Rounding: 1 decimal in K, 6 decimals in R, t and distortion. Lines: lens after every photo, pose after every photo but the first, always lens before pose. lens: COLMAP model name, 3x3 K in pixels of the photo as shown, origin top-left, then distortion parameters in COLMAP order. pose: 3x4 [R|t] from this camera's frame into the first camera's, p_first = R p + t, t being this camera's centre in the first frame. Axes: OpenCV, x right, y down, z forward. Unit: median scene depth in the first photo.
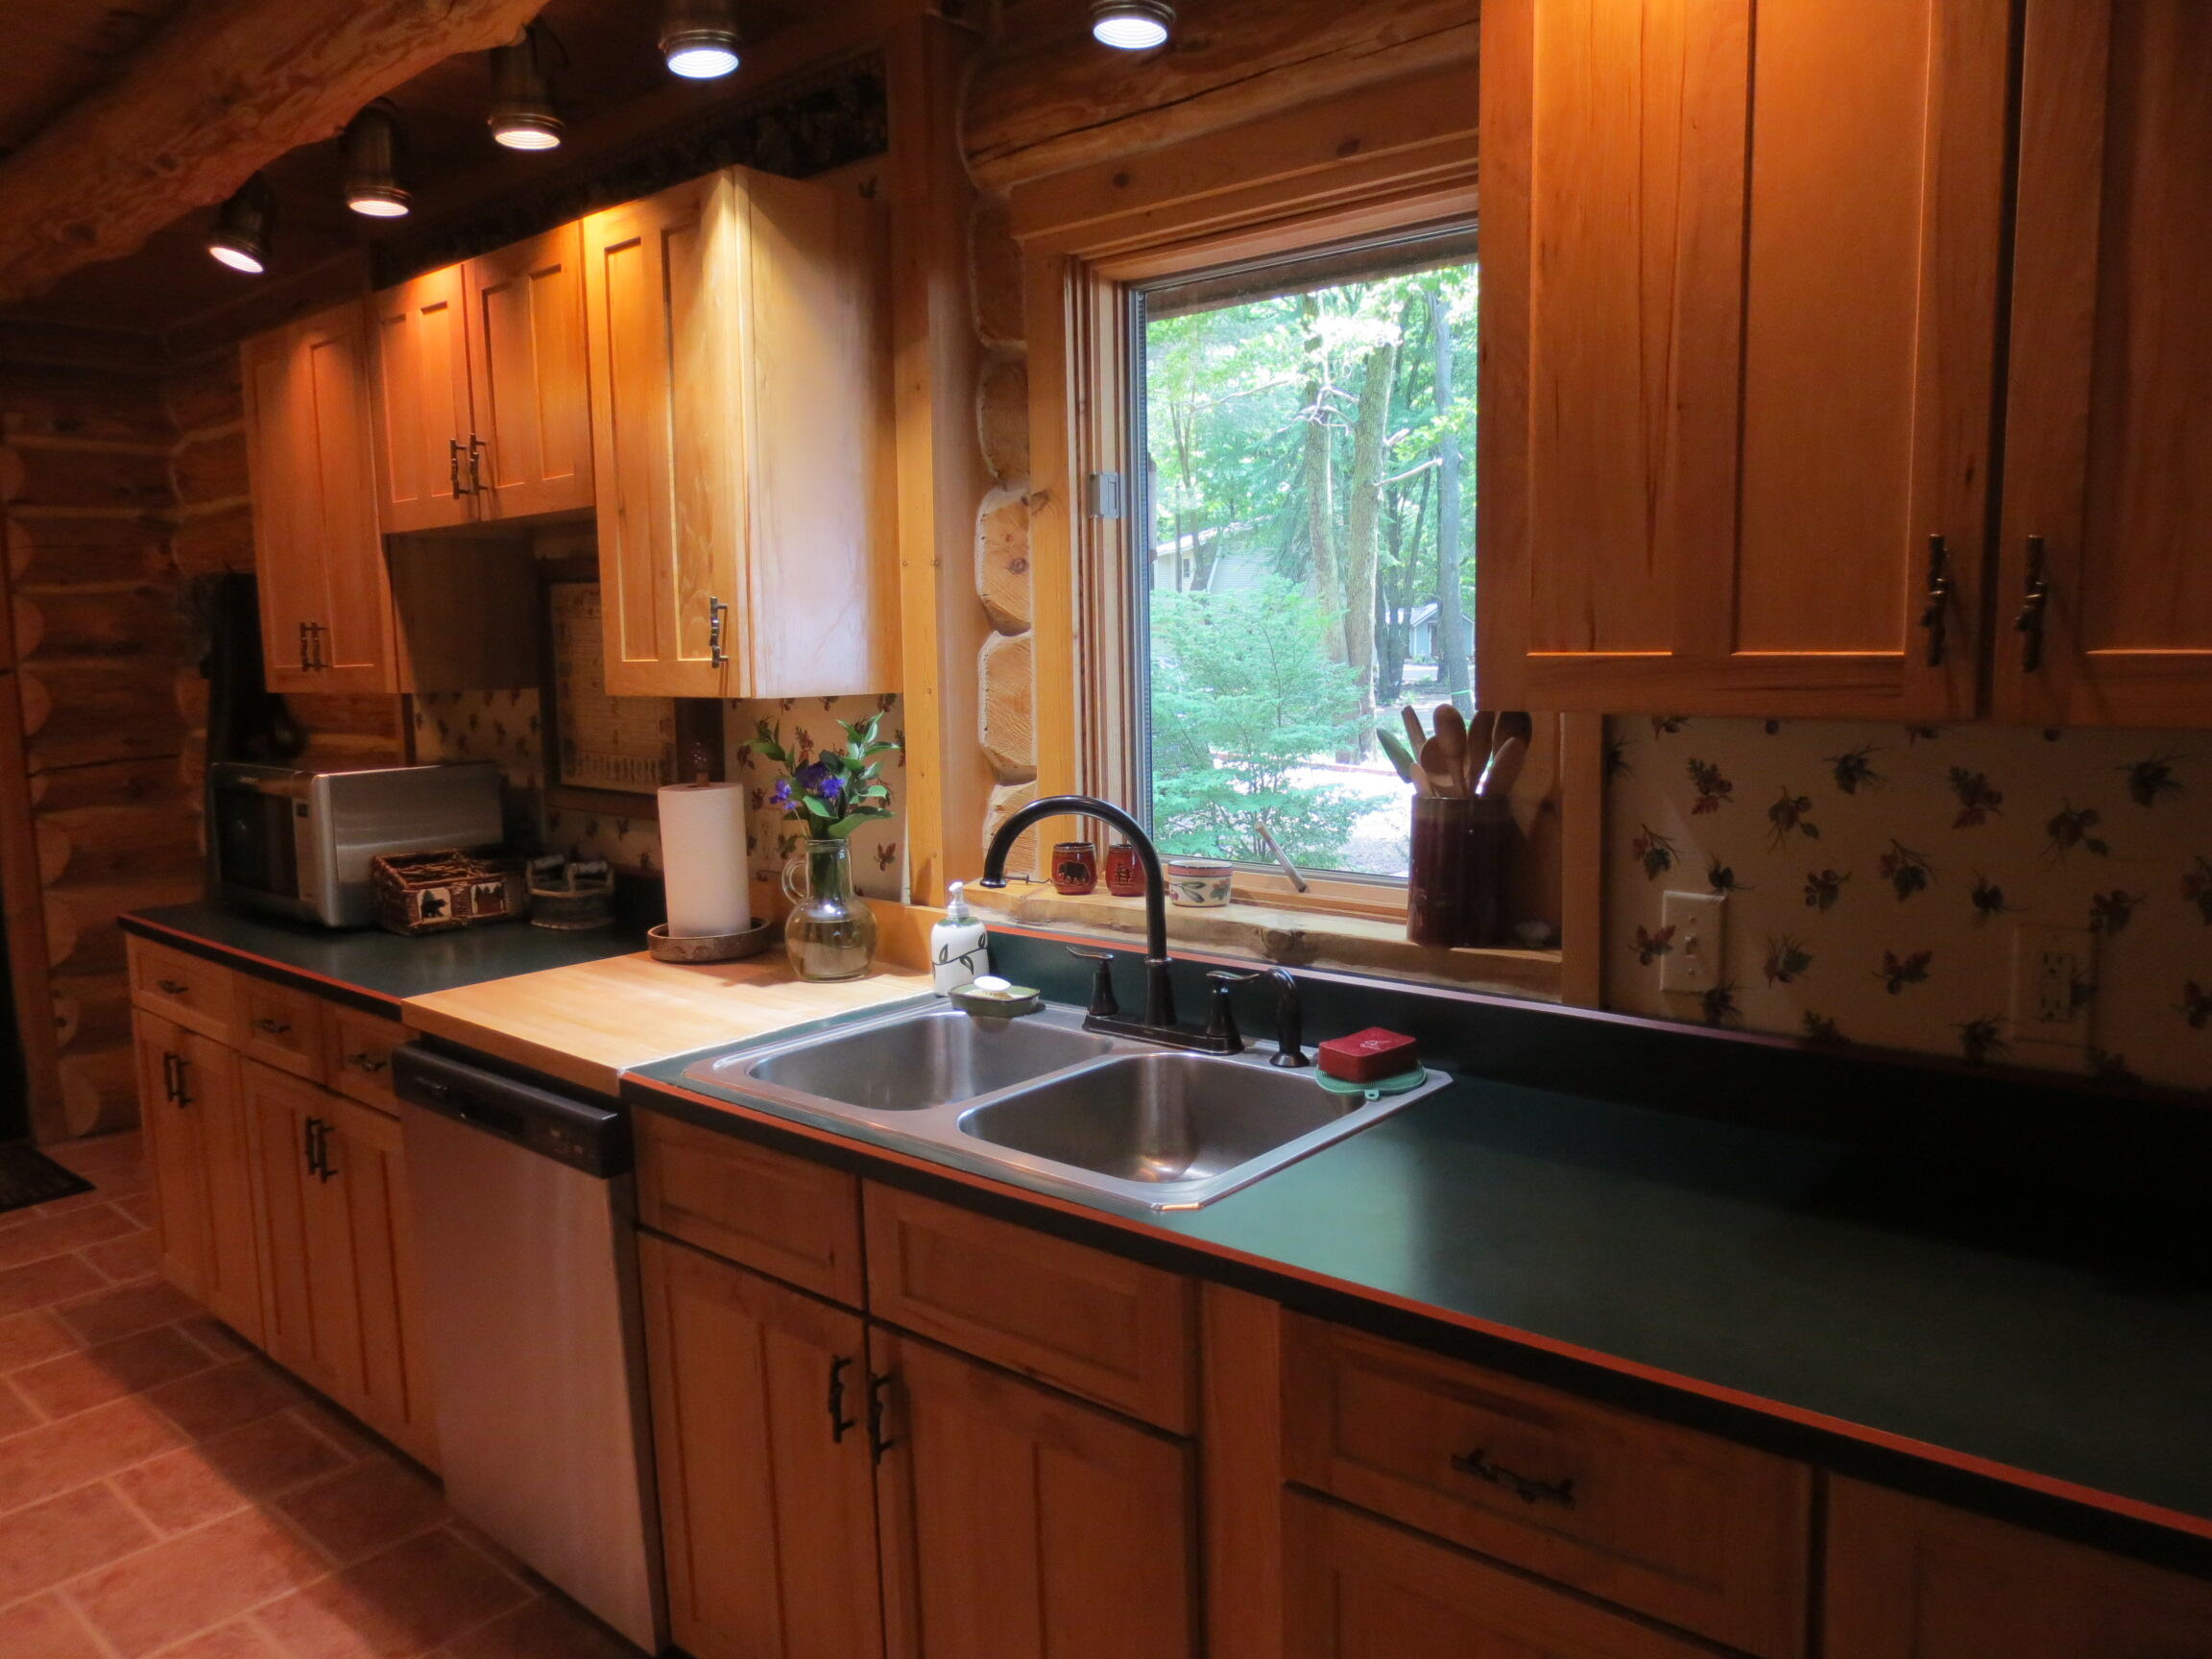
lens RADIAL K [[1573.5, 0, 1106.0], [0, 1573.5, 829.5], [0, 0, 1]] dist [-0.005794, 0.001139]
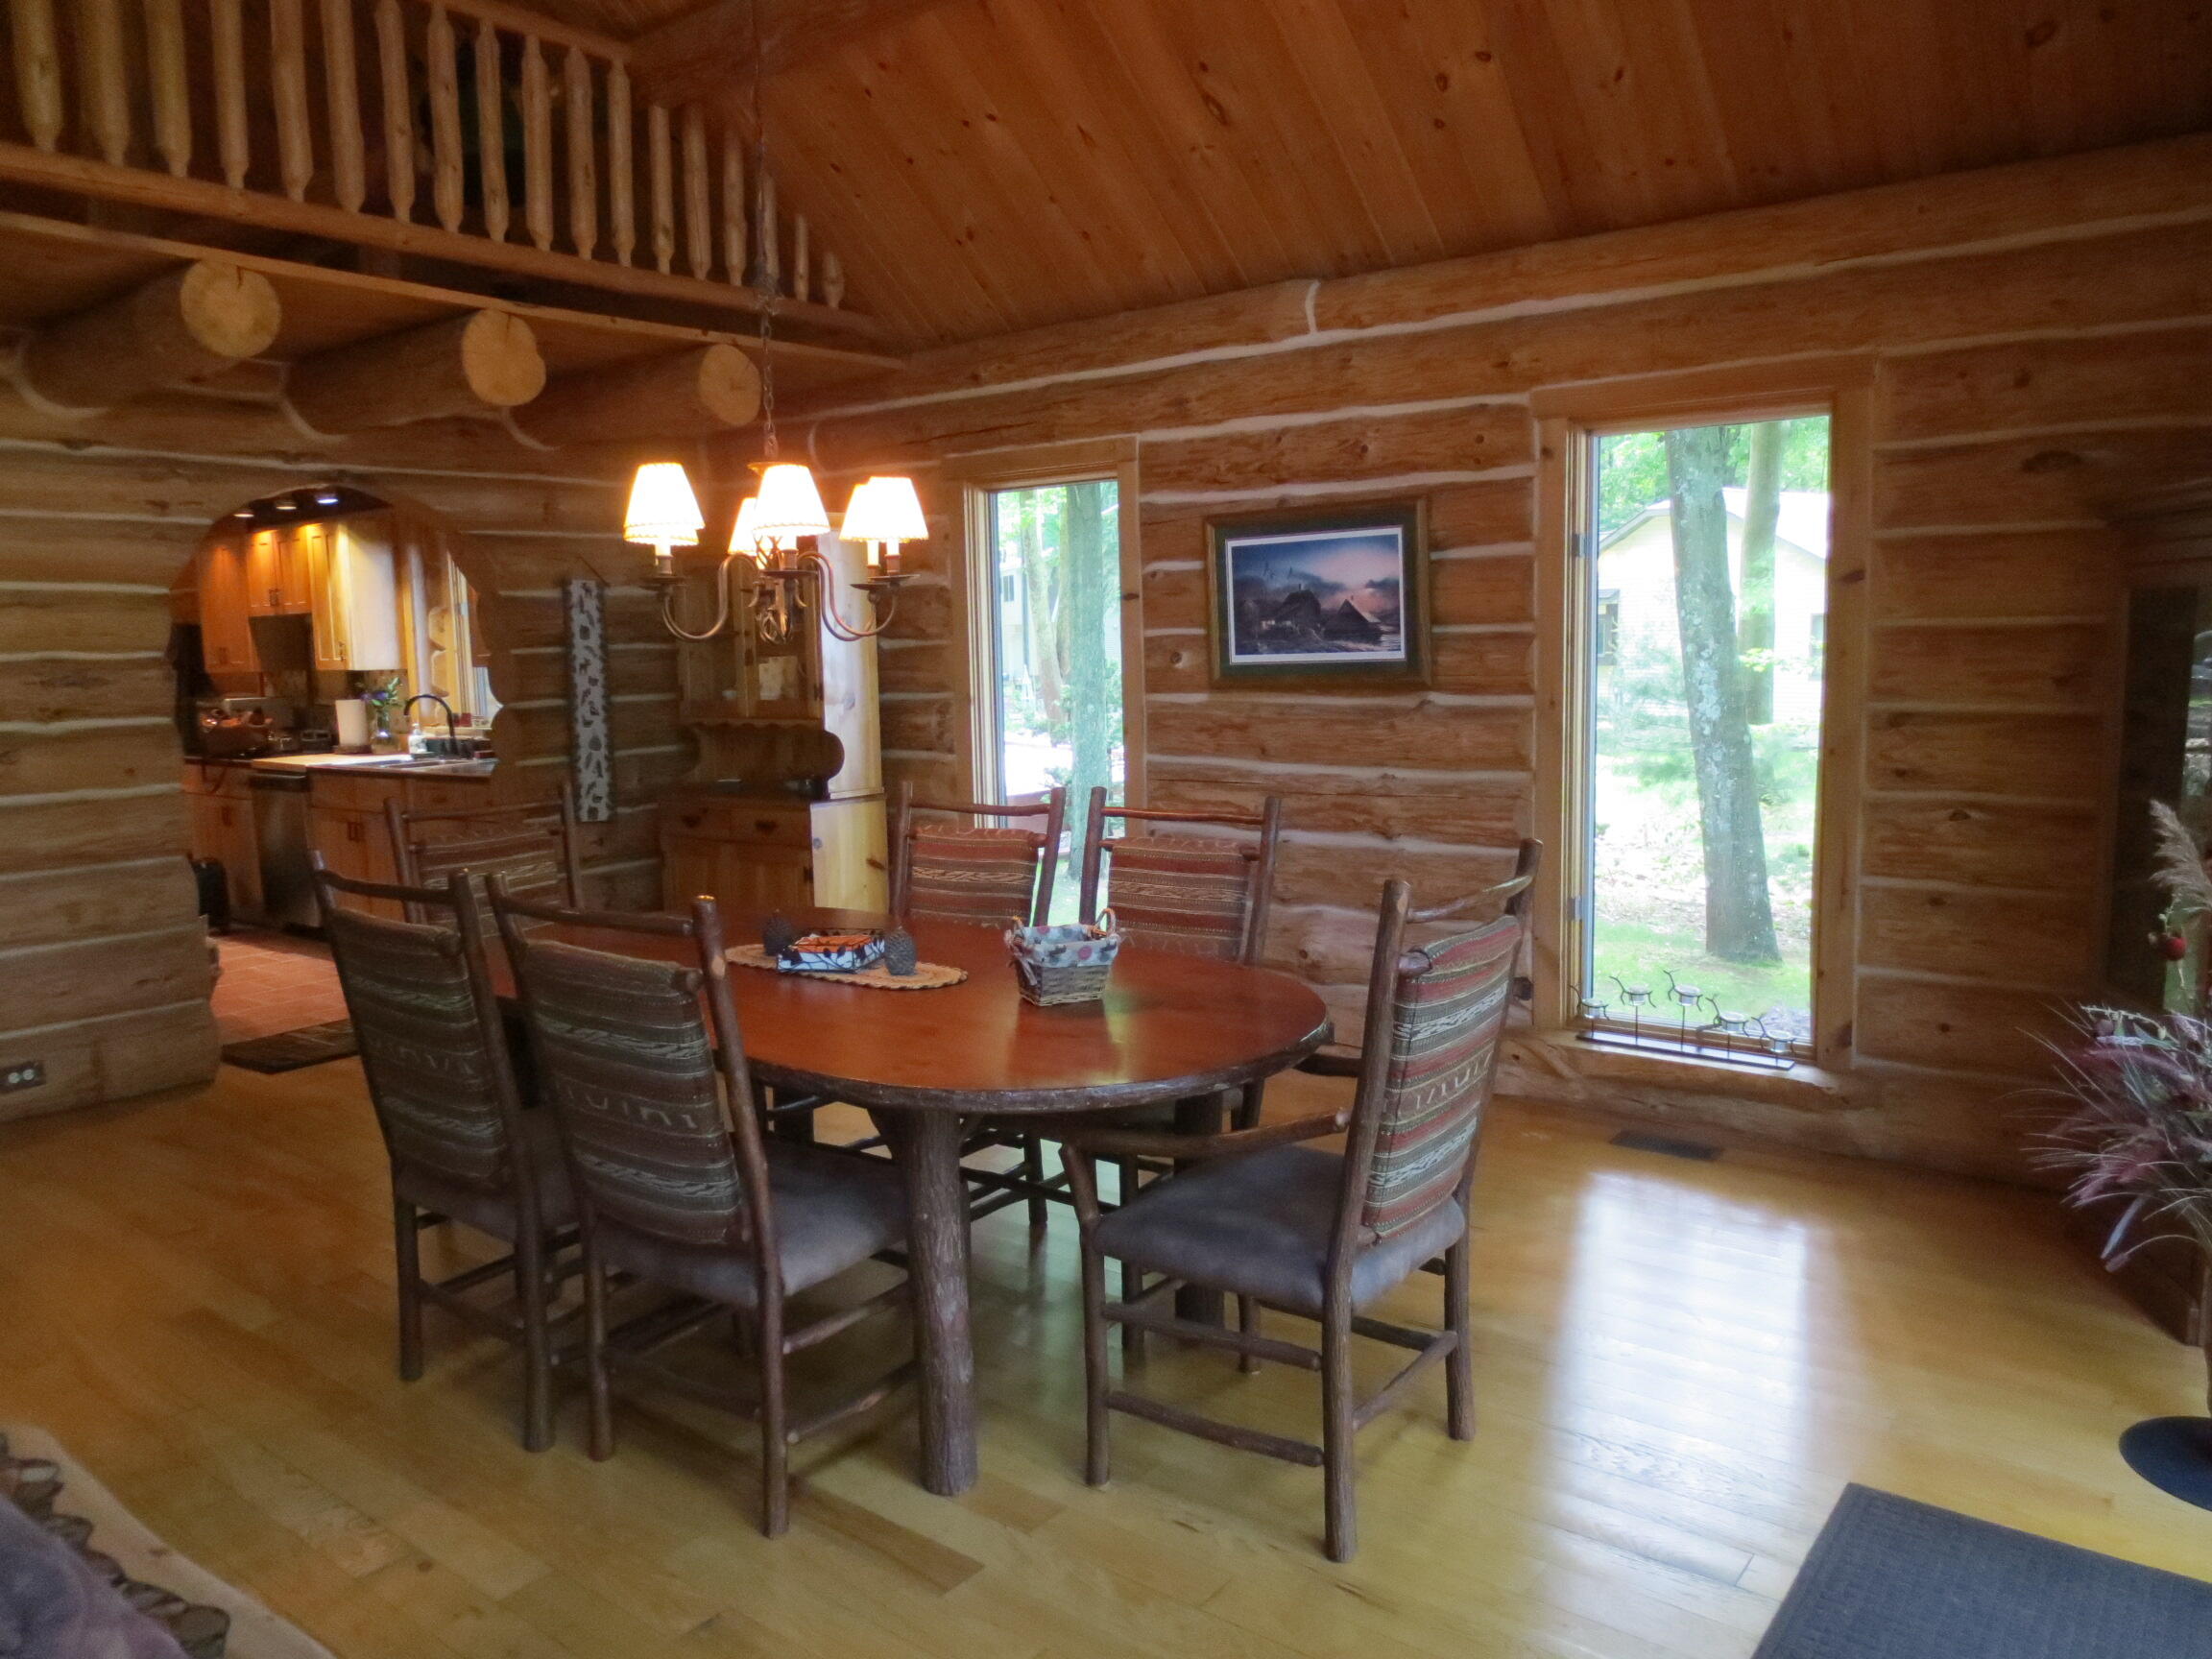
lens RADIAL K [[1573.5, 0, 1106.0], [0, 1573.5, 829.5], [0, 0, 1]] dist [-0.005794, 0.001139]
pose [[0.999199, -0.013376, 0.037712, 1.046302], [0.013395, 0.999910, -0.000239, 0.234161], [-0.037705, 0.000744, 0.999289, -2.031888]]
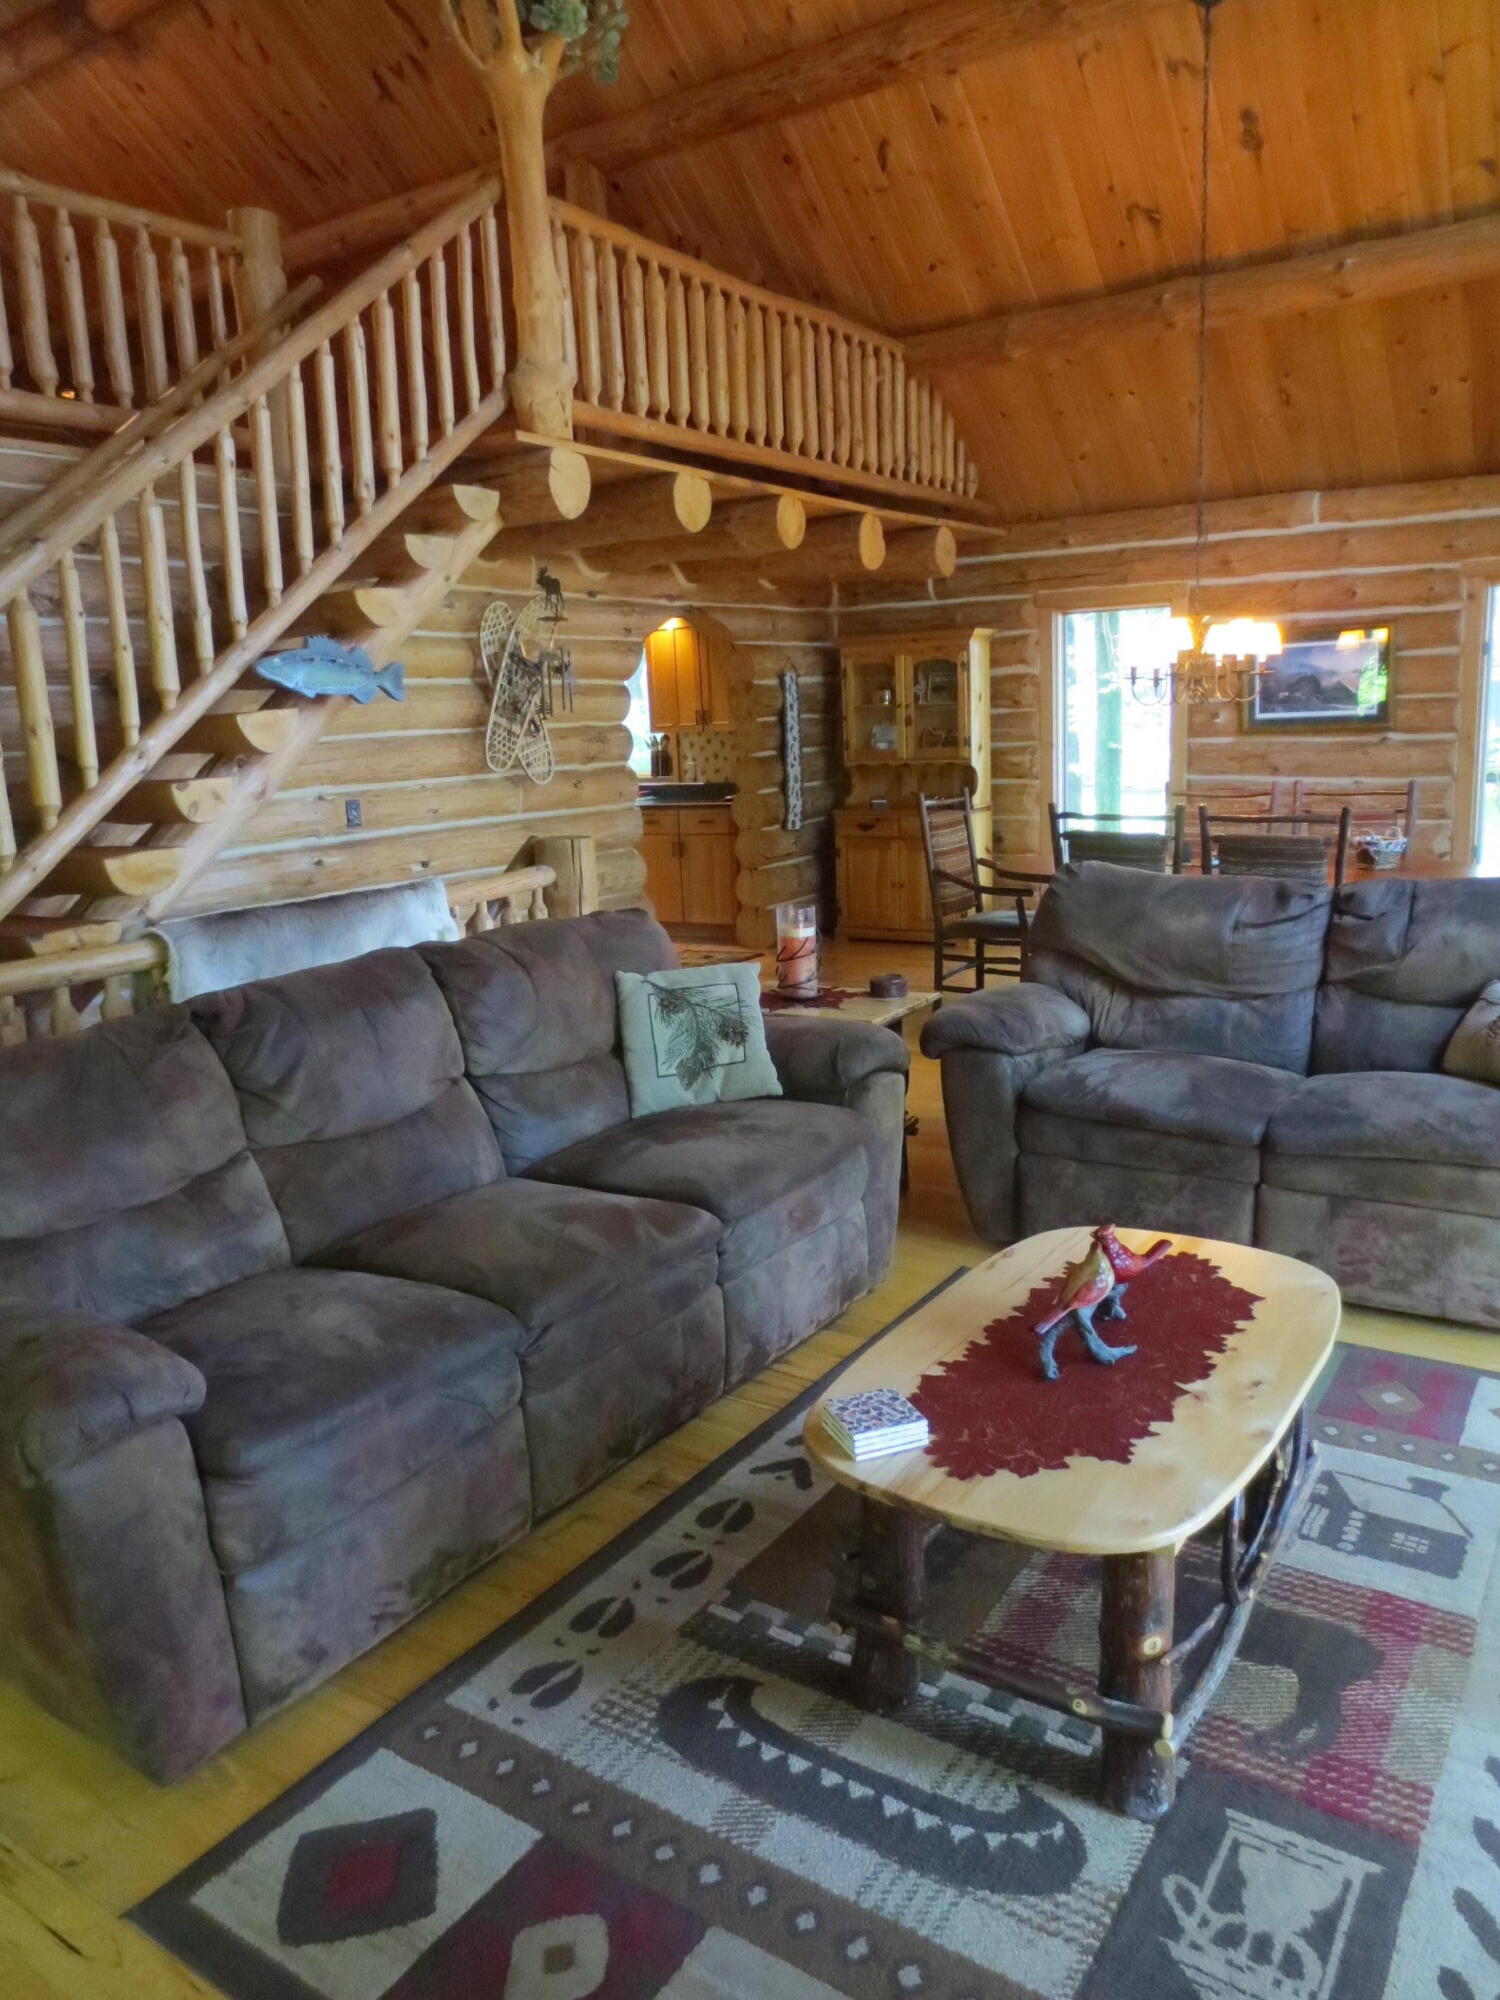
lens RADIAL K [[1422.7, 0, 750.0], [0, 1422.7, 1000.0], [0, 0, 1]] dist [-0.005794, 0.001139]
pose [[0.991948, -0.047951, 0.117214, -0.063724], [0.038788, 0.996101, 0.079236, 0.334170], [-0.120557, -0.074052, 0.989941, -2.902369]]
